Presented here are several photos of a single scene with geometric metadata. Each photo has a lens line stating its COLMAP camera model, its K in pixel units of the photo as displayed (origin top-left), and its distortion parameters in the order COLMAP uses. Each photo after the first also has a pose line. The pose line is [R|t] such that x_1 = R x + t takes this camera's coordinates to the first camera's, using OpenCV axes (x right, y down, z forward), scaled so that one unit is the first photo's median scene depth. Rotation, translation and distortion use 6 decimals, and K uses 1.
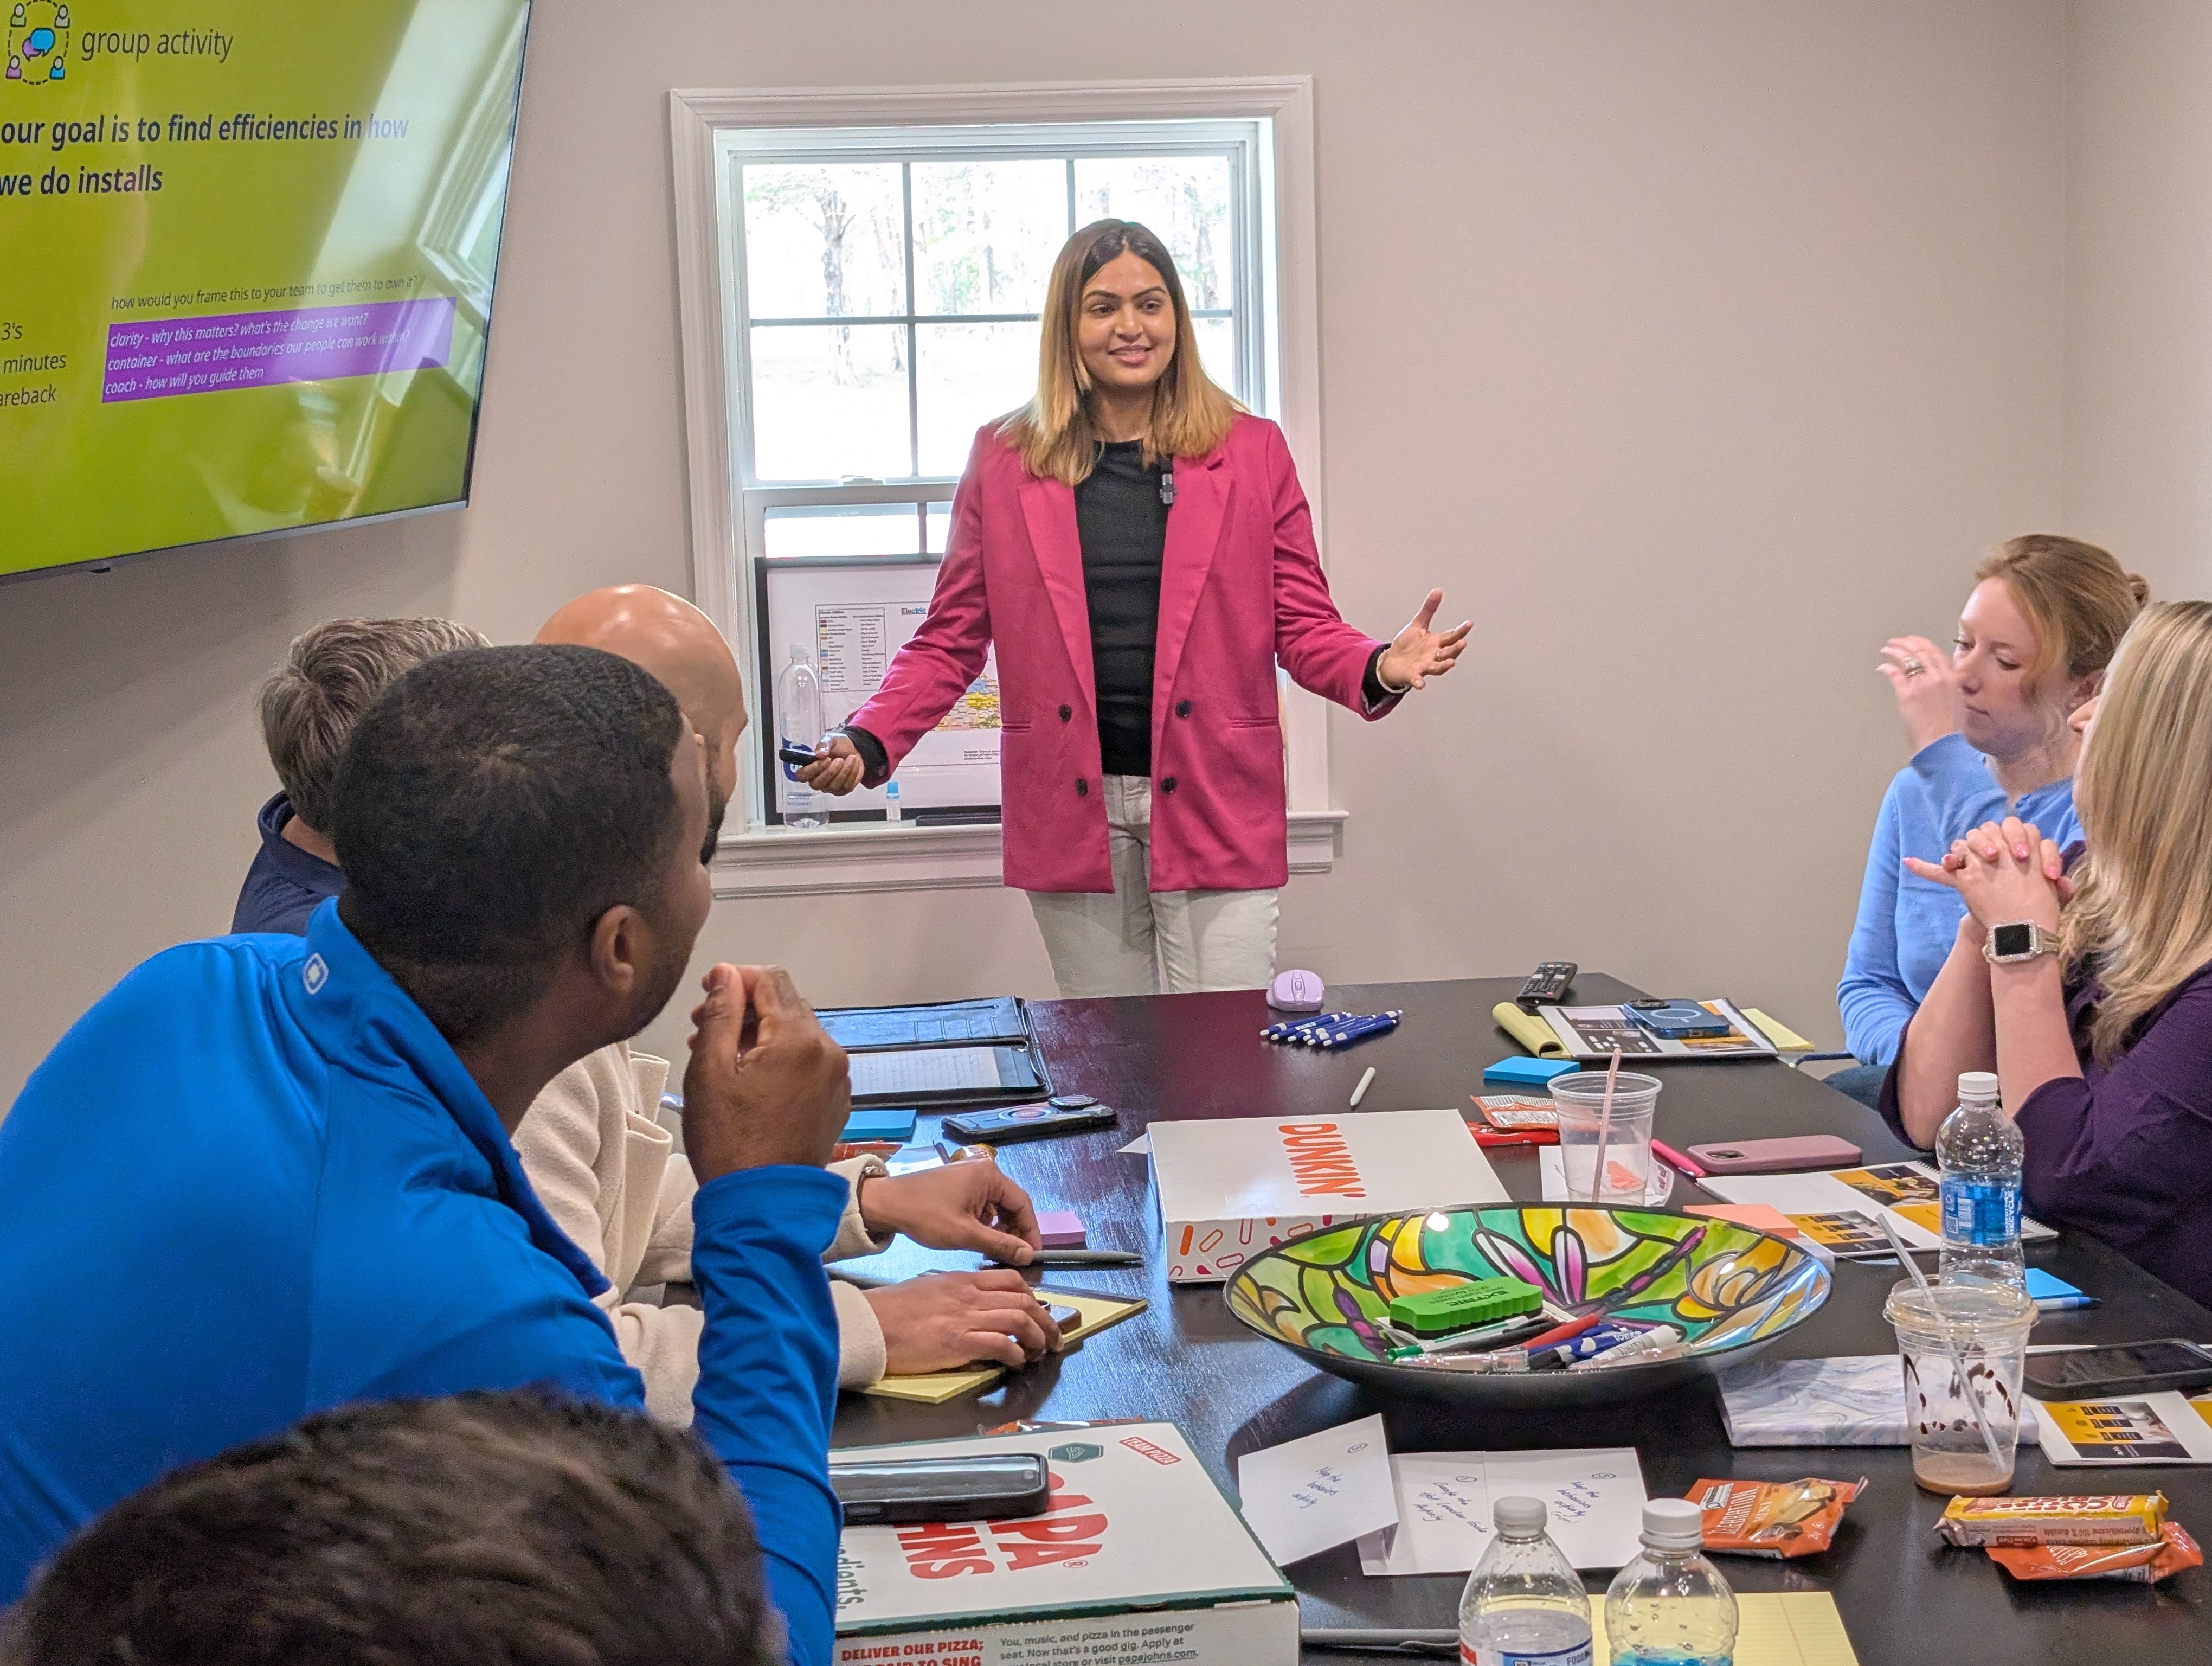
lens RADIAL K [[3550.1, 0, 1136.9], [0, 3550.1, 745.0], [0, 0, 1]] dist [0.265210, -1.269684]
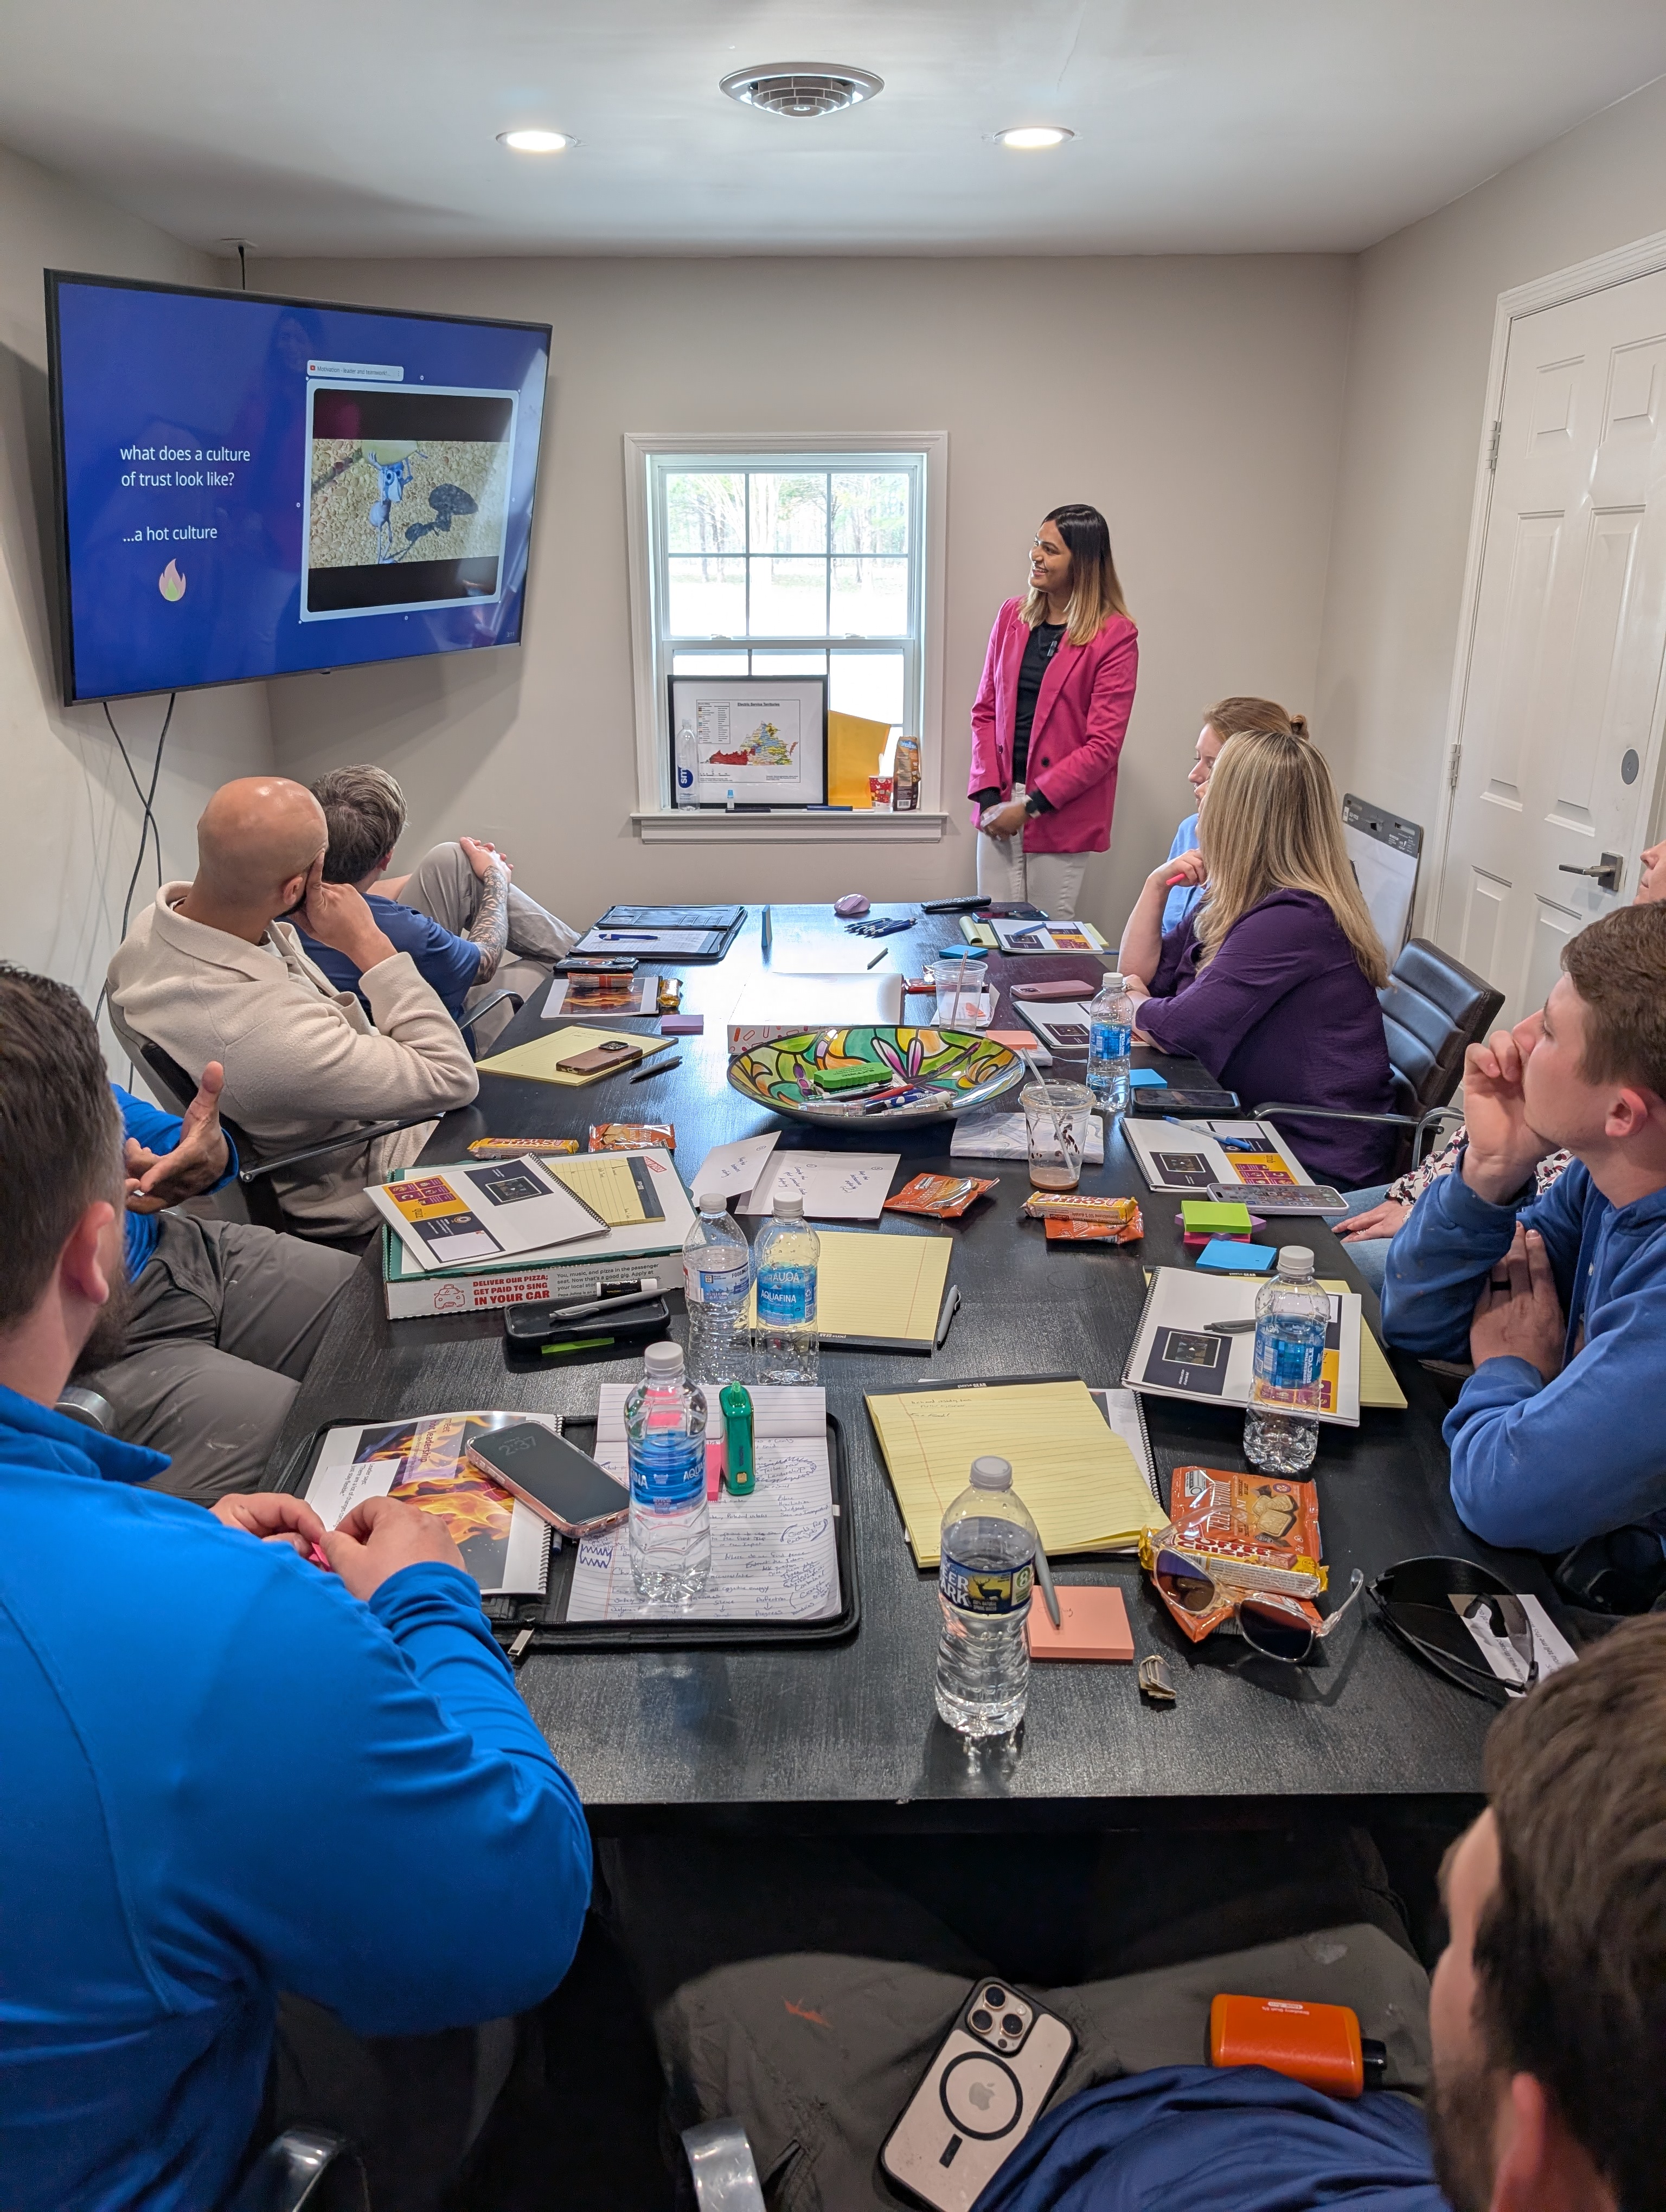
lens RADIAL K [[1594.5, 0, 817.5], [0, 1594.5, 1116.8], [0, 0, 1]] dist [0.027293, -0.032303]
pose [[0.994615, 0.056992, -0.086561, 0.147318], [-0.036827, 0.975069, 0.218826, -0.017905], [0.096874, -0.214460, 0.971917, 0.108368]]
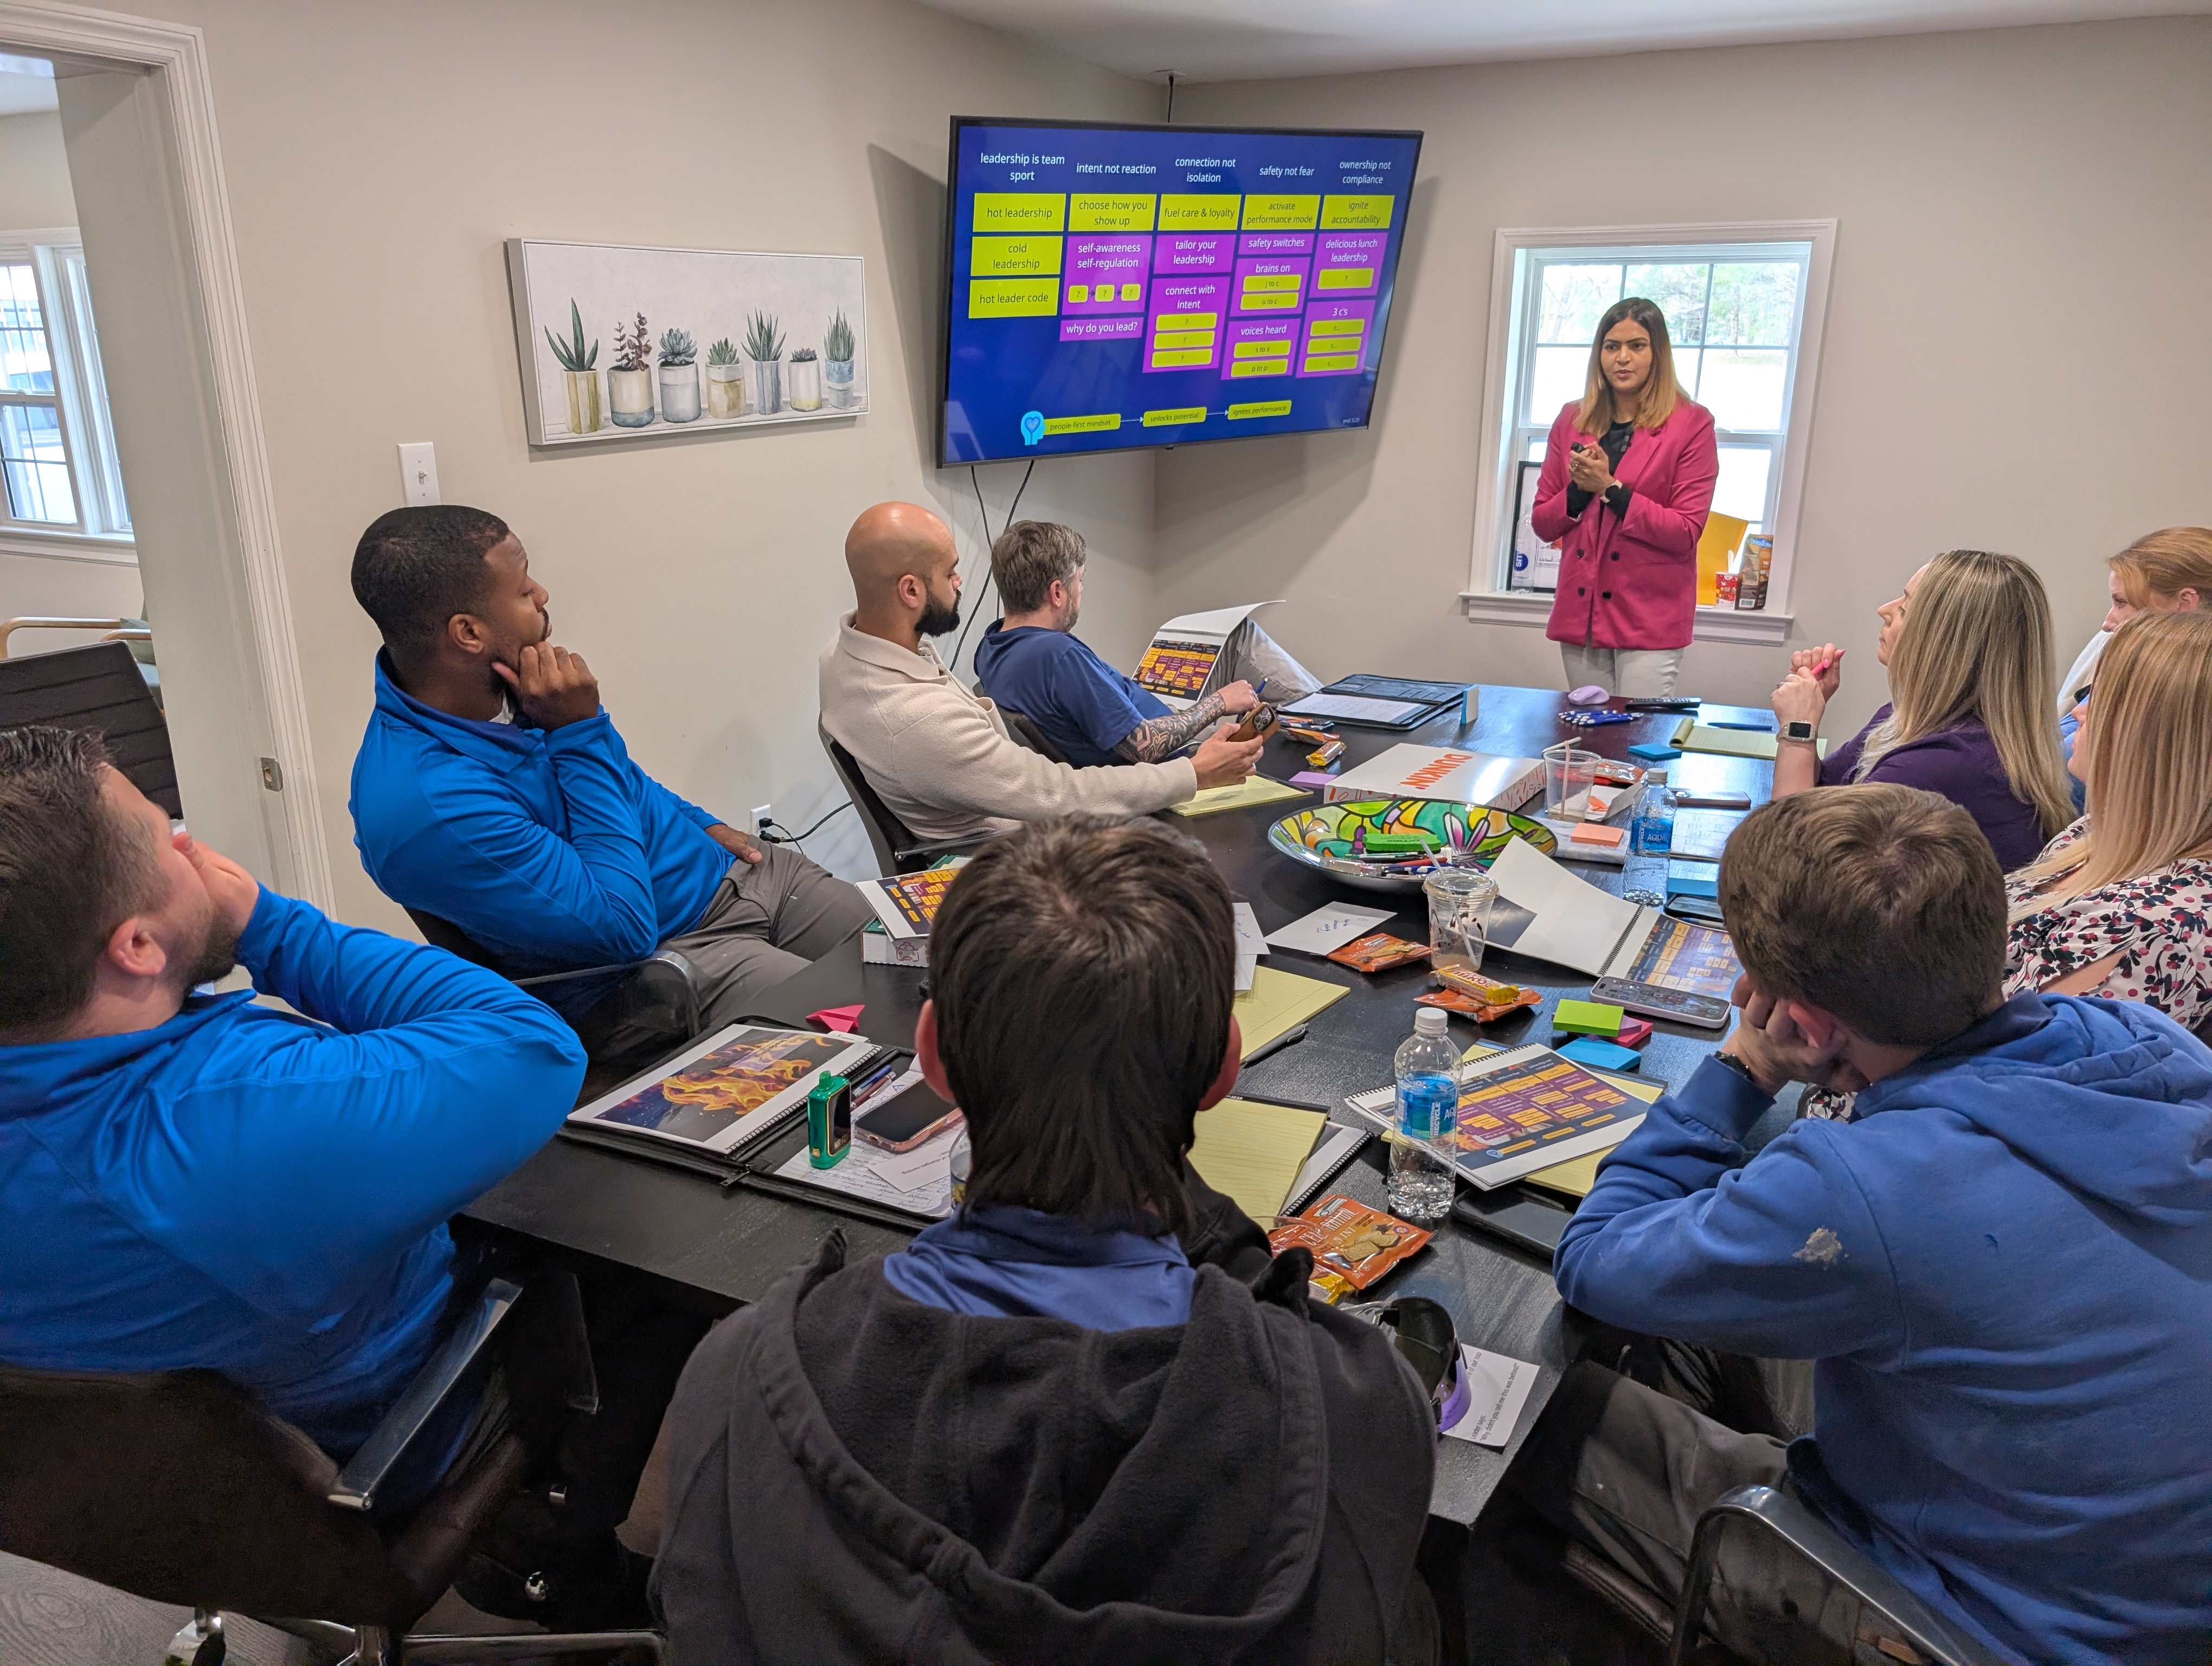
lens RADIAL K [[1594.5, 0, 1106.0], [0, 1594.5, 833.0], [0, 0, 1]] dist [0.027293, -0.032303]
pose [[0.841259, 0.189327, -0.506397, 0.413269], [-0.091075, 0.972919, 0.212447, -0.034936], [0.532905, -0.132603, 0.835720, 0.105320]]
